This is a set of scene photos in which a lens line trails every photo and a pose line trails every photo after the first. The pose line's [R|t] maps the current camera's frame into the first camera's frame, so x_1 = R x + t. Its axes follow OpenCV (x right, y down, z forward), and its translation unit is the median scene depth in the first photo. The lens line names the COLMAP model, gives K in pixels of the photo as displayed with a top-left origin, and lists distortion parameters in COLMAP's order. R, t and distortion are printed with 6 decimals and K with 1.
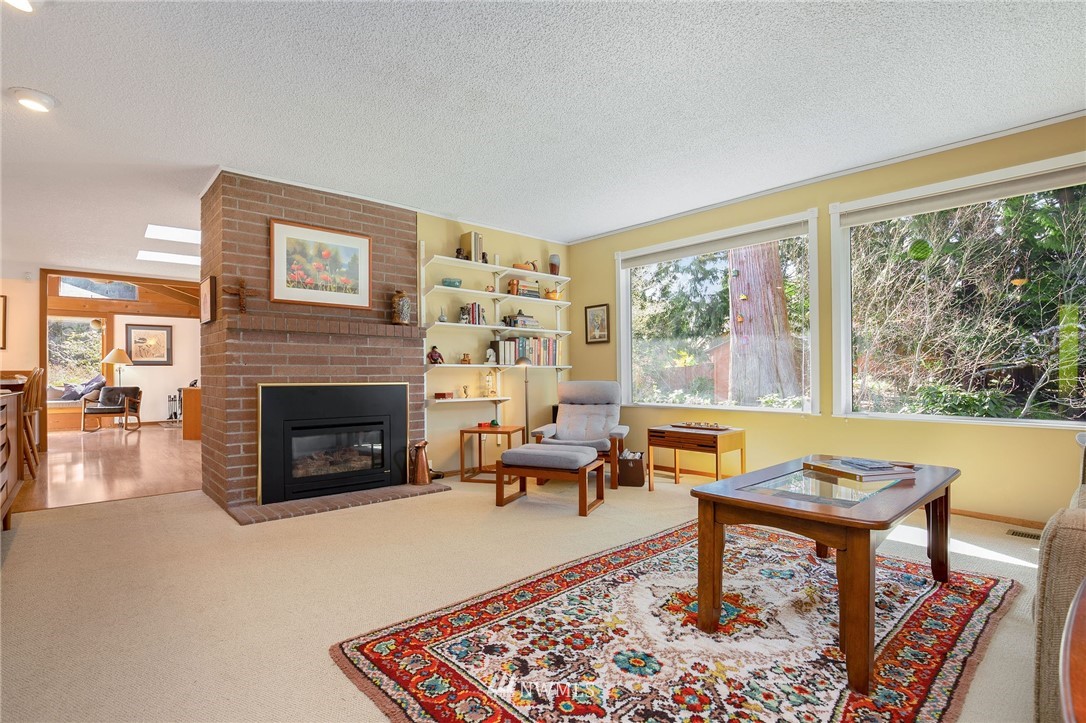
lens RADIAL K [[533.3, 0, 543.1], [0, 533.3, 375.4], [0, 0, 1]] dist [-0.021144, -0.000172]
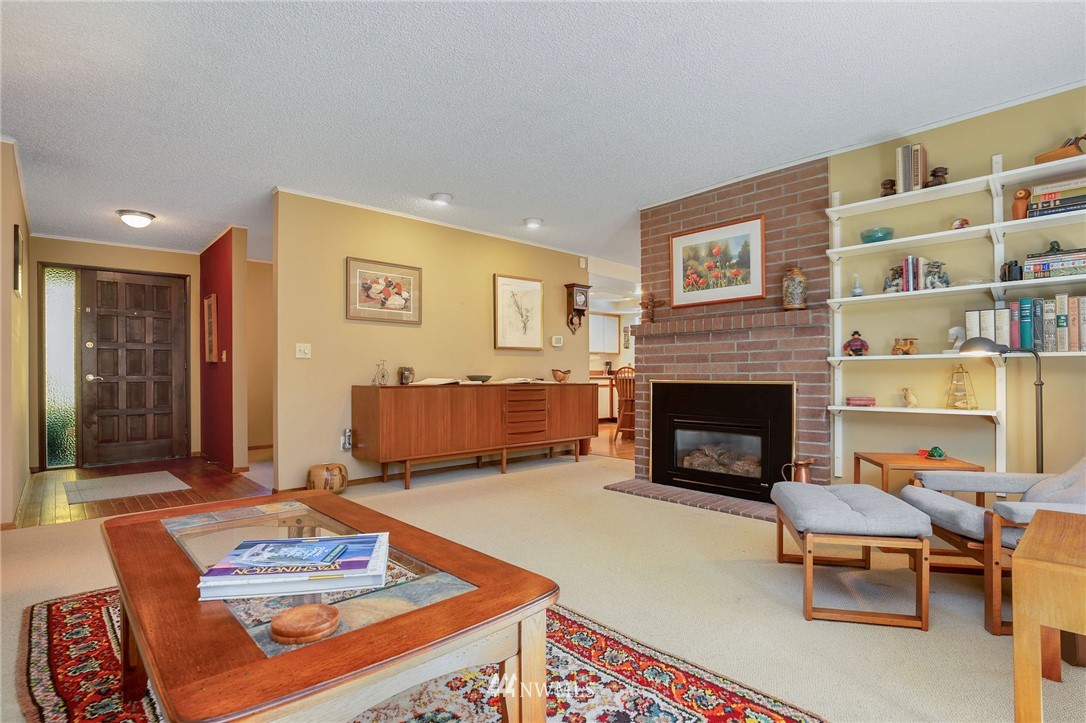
lens RADIAL K [[533.3, 0, 543.1], [0, 533.3, 375.4], [0, 0, 1]] dist [-0.021144, -0.000172]
pose [[0.013727, 0.001632, -0.999904, 0.623669], [0.003858, 0.999991, 0.001685, 0.001763], [0.999898, -0.003880, 0.013721, 0.707497]]
